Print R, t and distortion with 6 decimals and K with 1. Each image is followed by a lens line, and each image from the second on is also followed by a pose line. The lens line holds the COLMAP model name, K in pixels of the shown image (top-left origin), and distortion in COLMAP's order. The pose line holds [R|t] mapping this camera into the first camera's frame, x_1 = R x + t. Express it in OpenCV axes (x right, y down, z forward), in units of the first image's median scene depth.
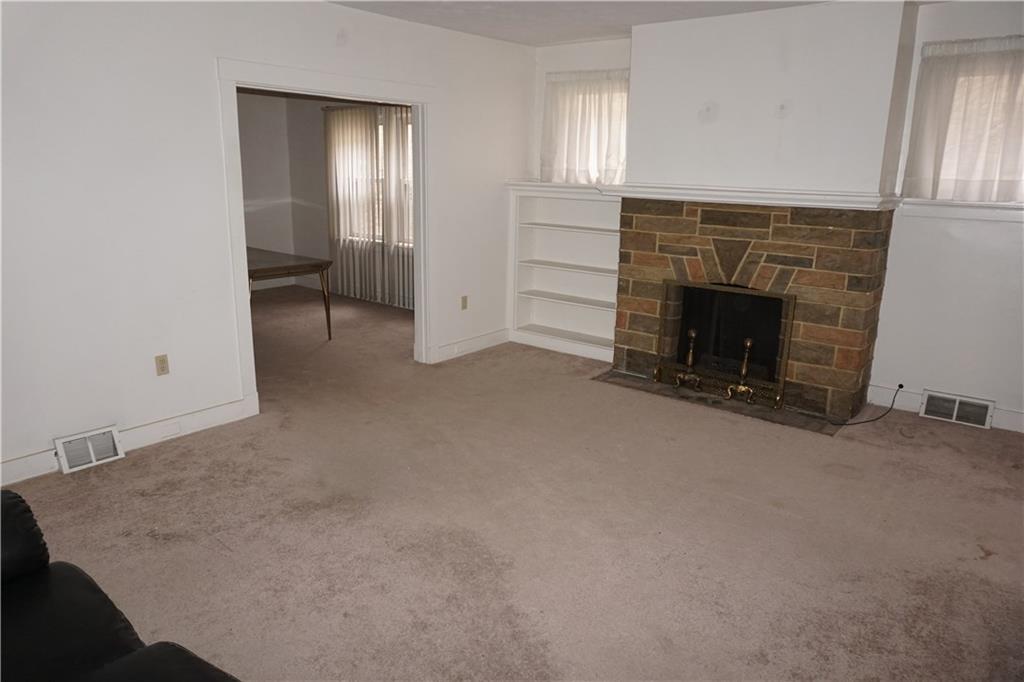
lens RADIAL K [[683.5, 0, 512.0], [0, 683.5, 341.0], [0, 0, 1]] dist [-0.058250, 0.044554]
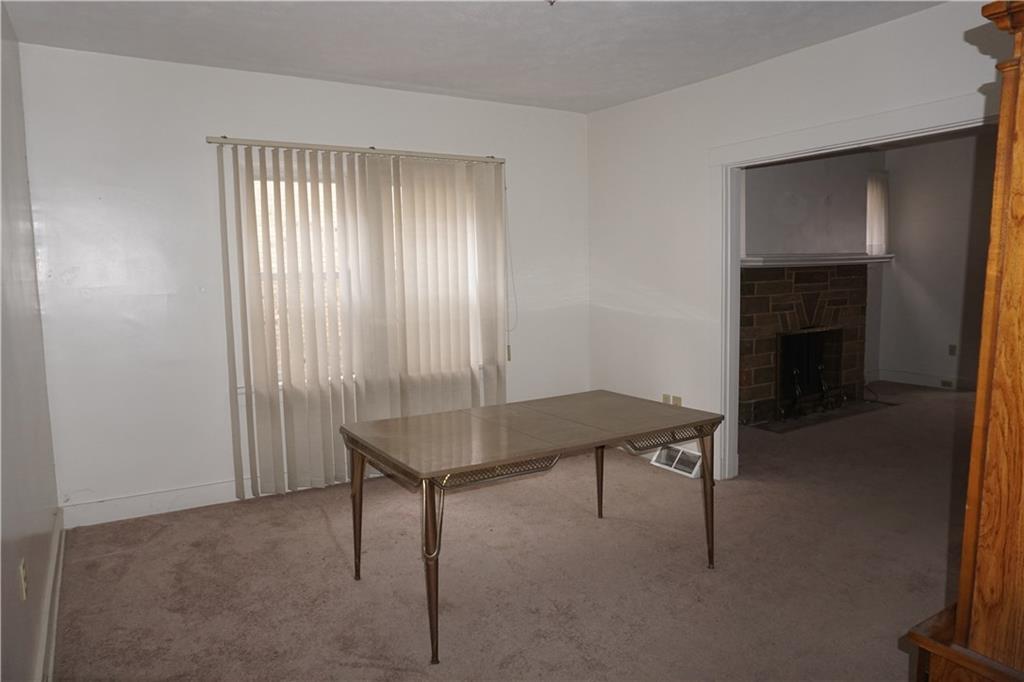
lens RADIAL K [[683.5, 0, 512.0], [0, 683.5, 341.0], [0, 0, 1]] dist [-0.058250, 0.044554]
pose [[0.343182, -0.131066, 0.930079, -1.151529], [0.261636, 0.964364, 0.039358, -0.271249], [-0.902093, 0.229835, 0.365244, 1.095100]]
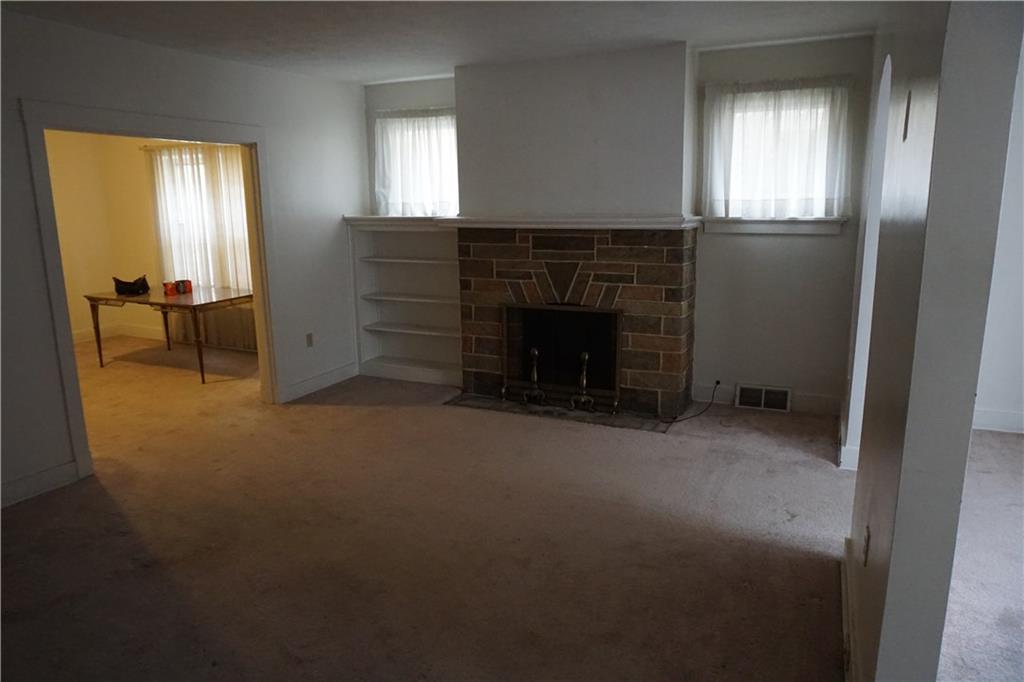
lens RADIAL K [[687.2, 0, 523.9], [0, 687.2, 341.4], [0, 0, 1]] dist [-0.020228, 0.000546]
pose [[0.968708, -0.080489, 0.234791, -0.001820], [0.089892, 0.995511, -0.029605, 0.003407], [-0.231354, 0.049785, 0.971595, -0.043298]]
